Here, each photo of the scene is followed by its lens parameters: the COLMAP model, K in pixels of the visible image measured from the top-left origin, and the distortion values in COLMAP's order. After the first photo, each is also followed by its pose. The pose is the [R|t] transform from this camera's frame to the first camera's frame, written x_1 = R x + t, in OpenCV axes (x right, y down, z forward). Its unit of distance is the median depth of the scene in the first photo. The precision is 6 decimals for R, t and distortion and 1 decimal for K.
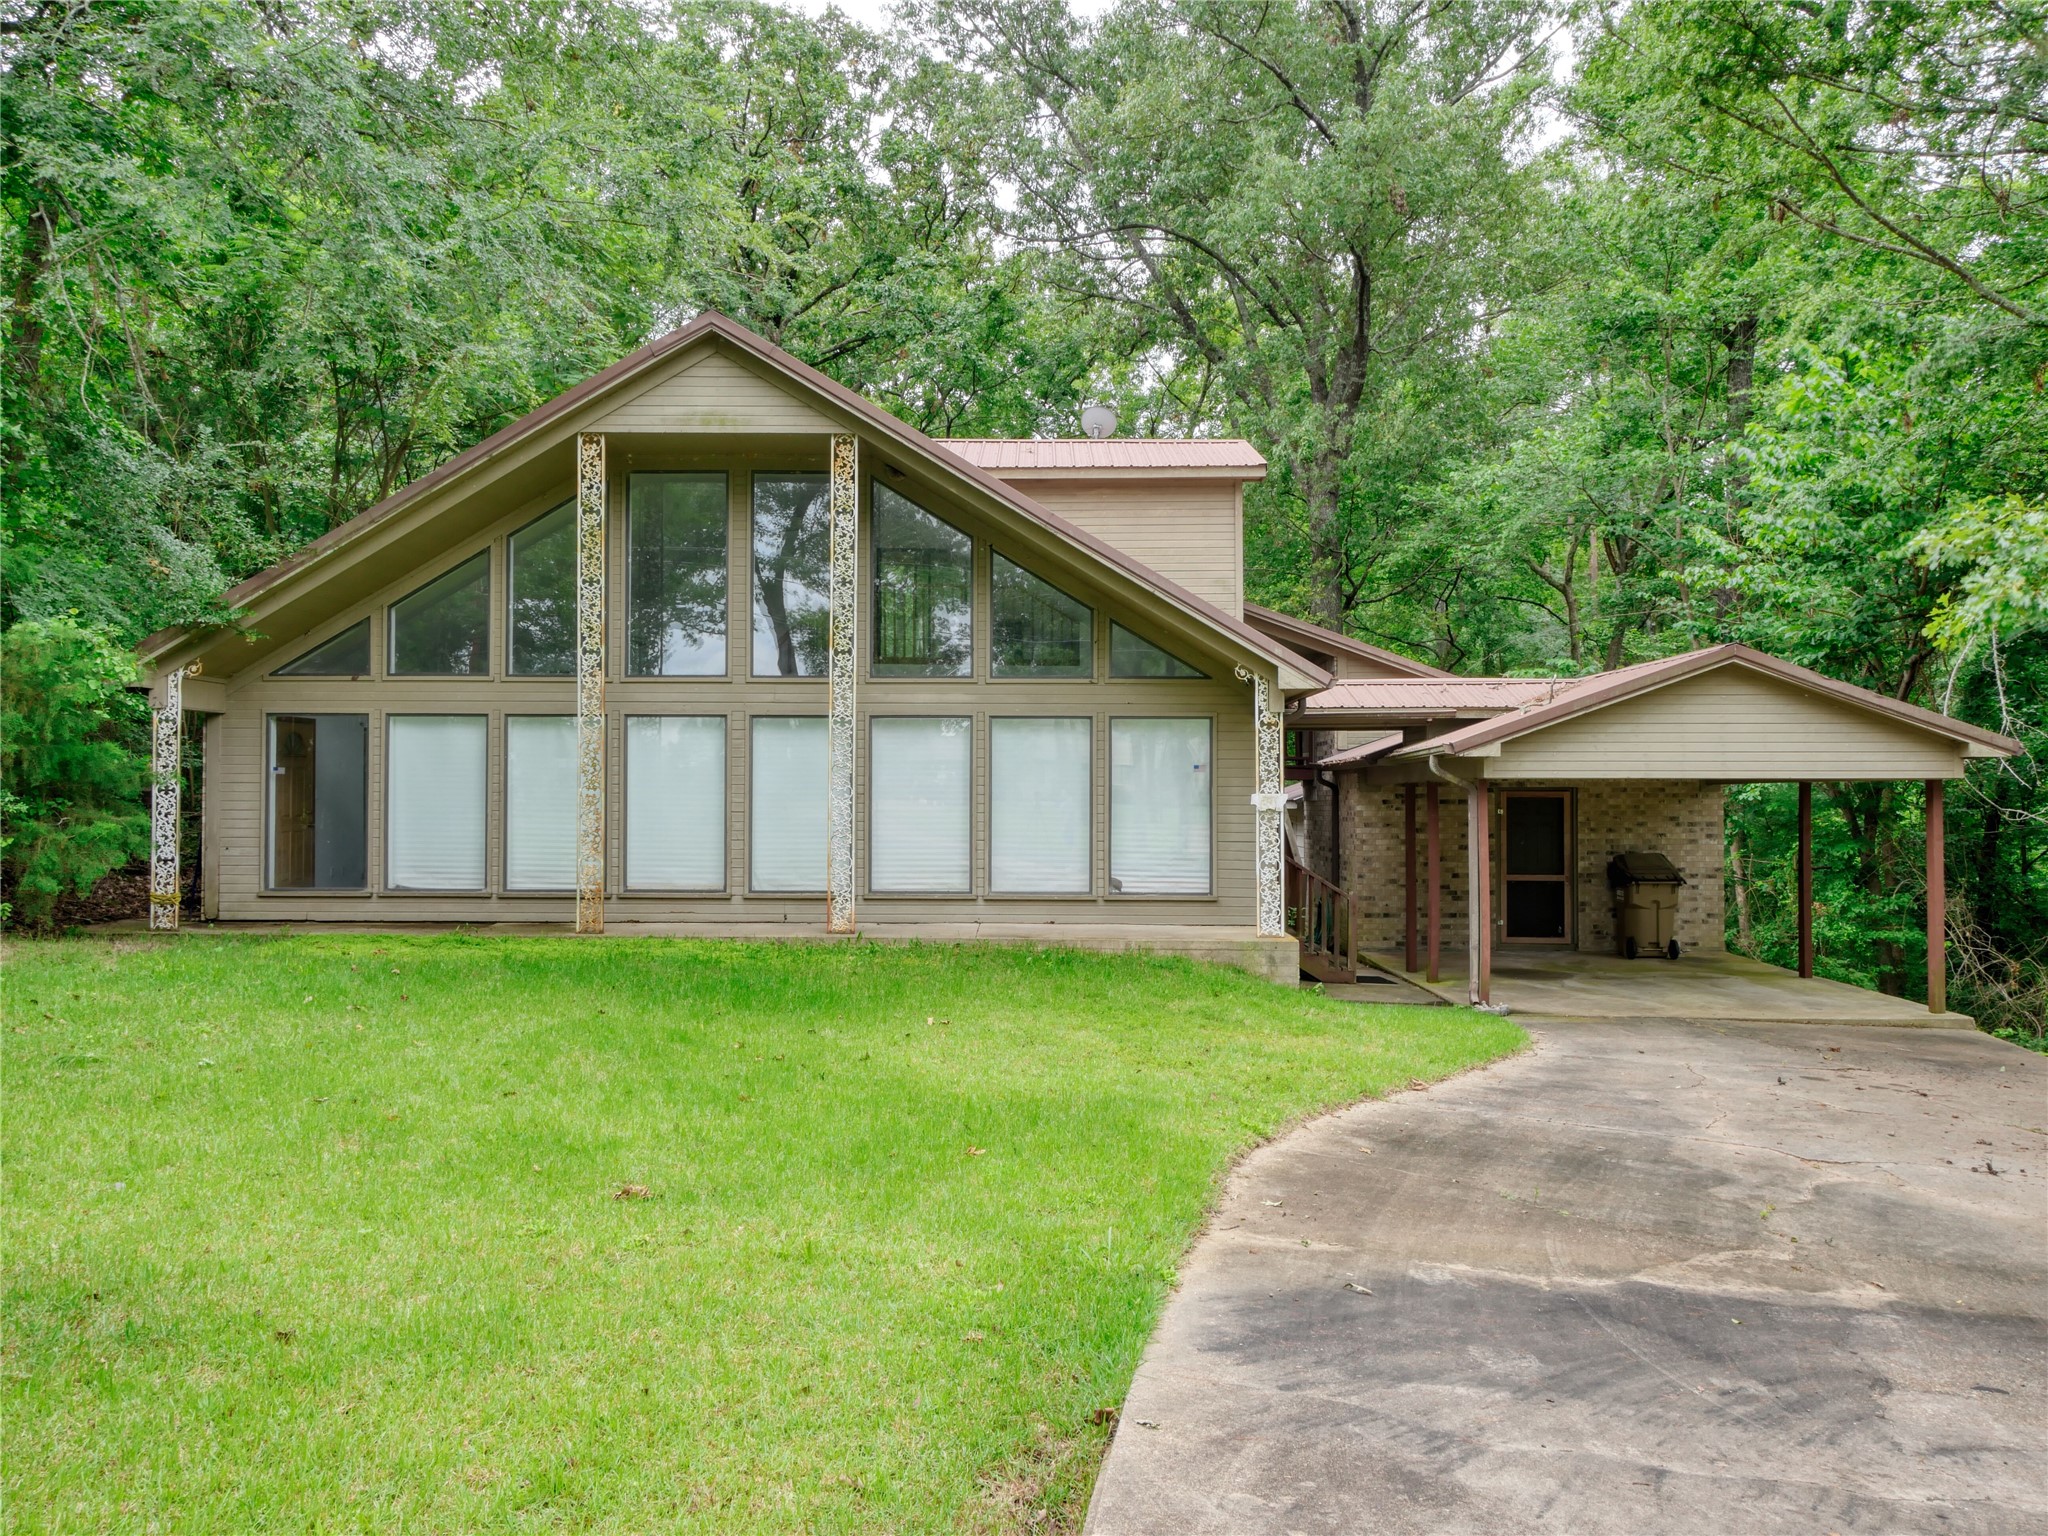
lens RADIAL K [[1652.7, 0, 1020.2], [0, 1652.7, 767.1], [0, 0, 1]] dist [0.010160, 0.003065]
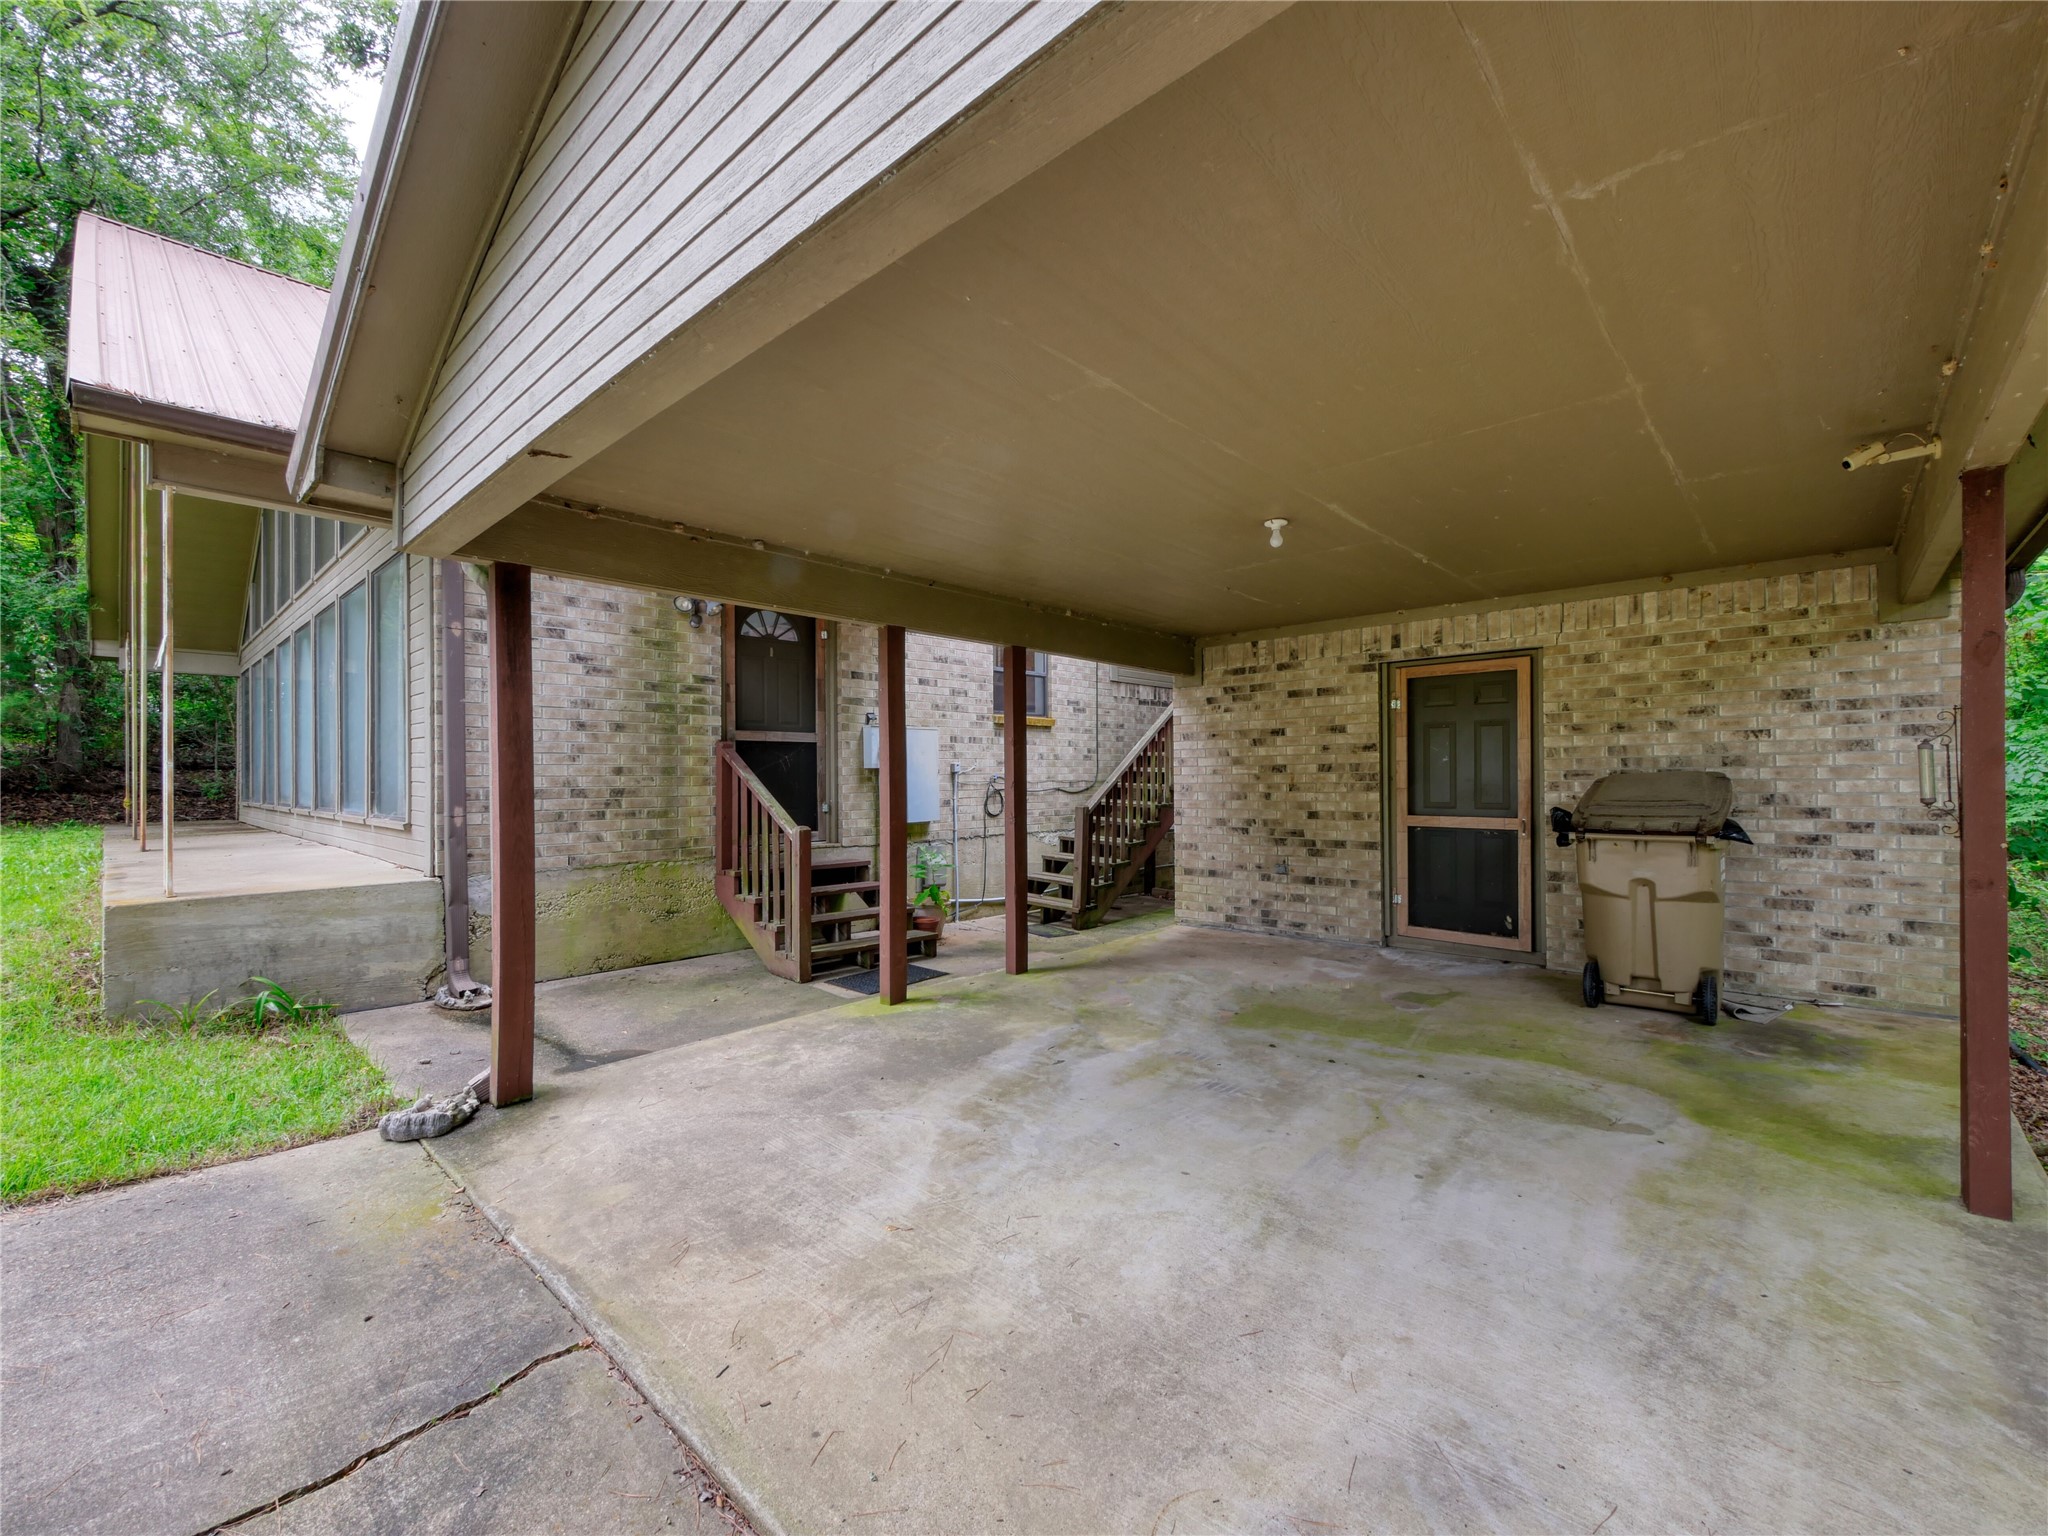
lens RADIAL K [[860.4, 0, 1022.1], [0, 860.4, 773.8], [0, 0, 1]] dist [-0.003266, -0.000552]
pose [[0.740100, -0.011356, -0.672401, 0.523824], [0.019786, 0.999792, 0.004893, 0.062155], [0.672206, -0.016926, 0.740171, 0.921794]]
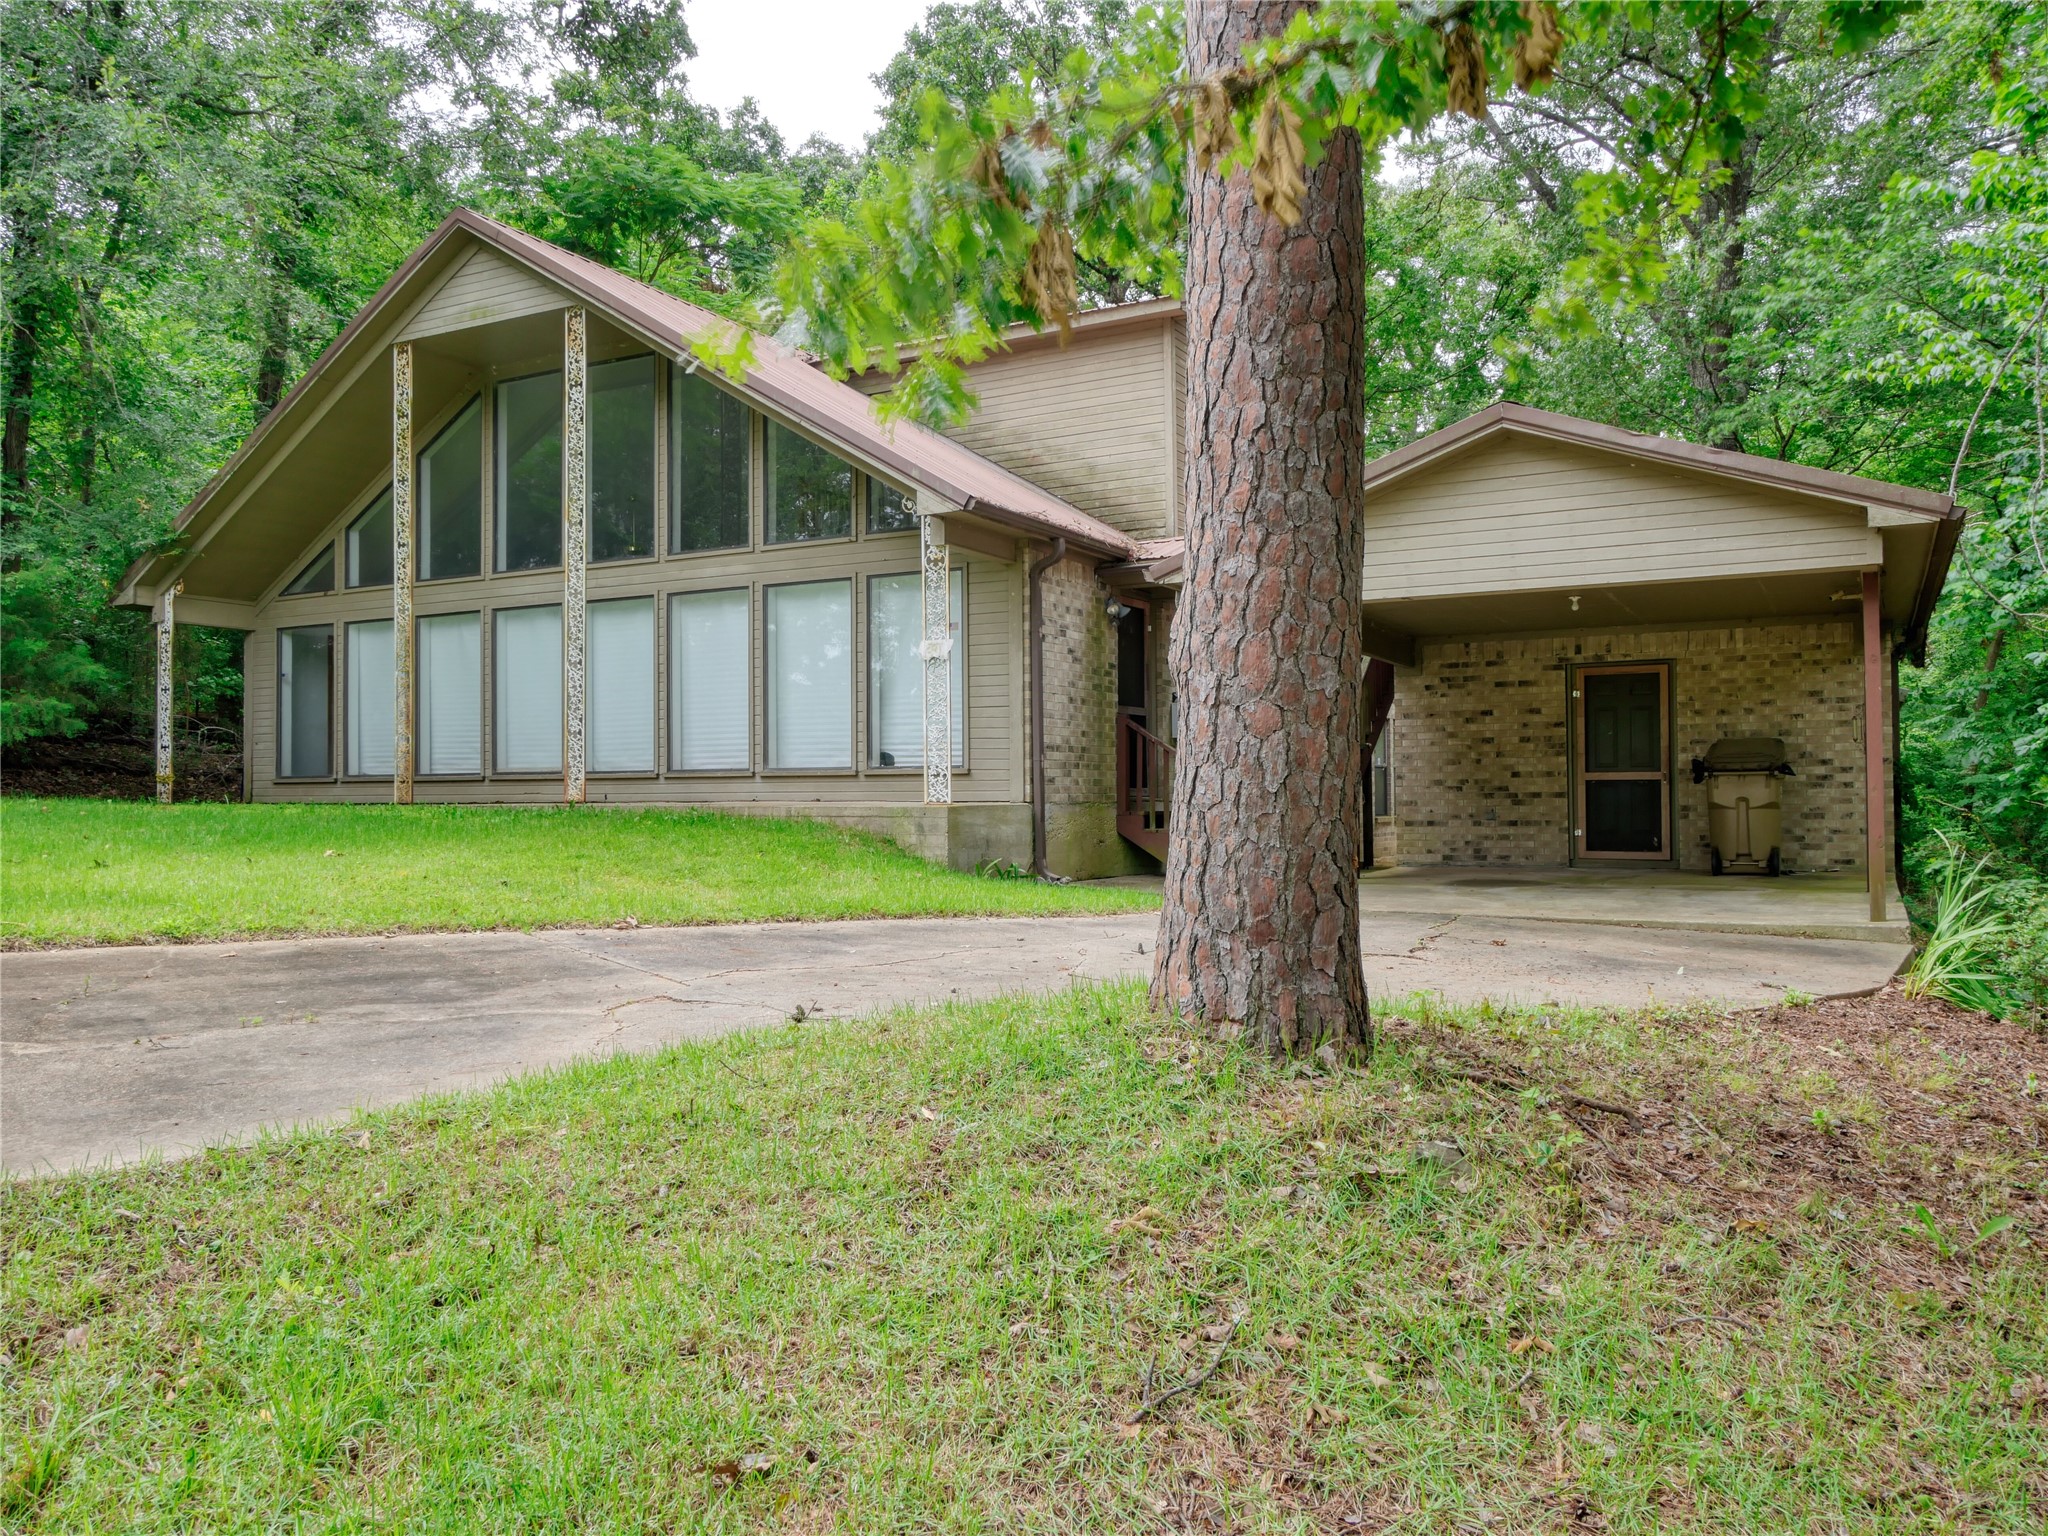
lens RADIAL K [[1553.1, 0, 1013.3], [0, 1553.1, 767.3], [0, 0, 1]] dist [0.001909, -0.005440]
pose [[0.881393, -0.017868, -0.472046, 0.537479], [0.016054, 0.999840, -0.007871, 0.084958], [0.472112, -0.000641, 0.881539, 0.277388]]
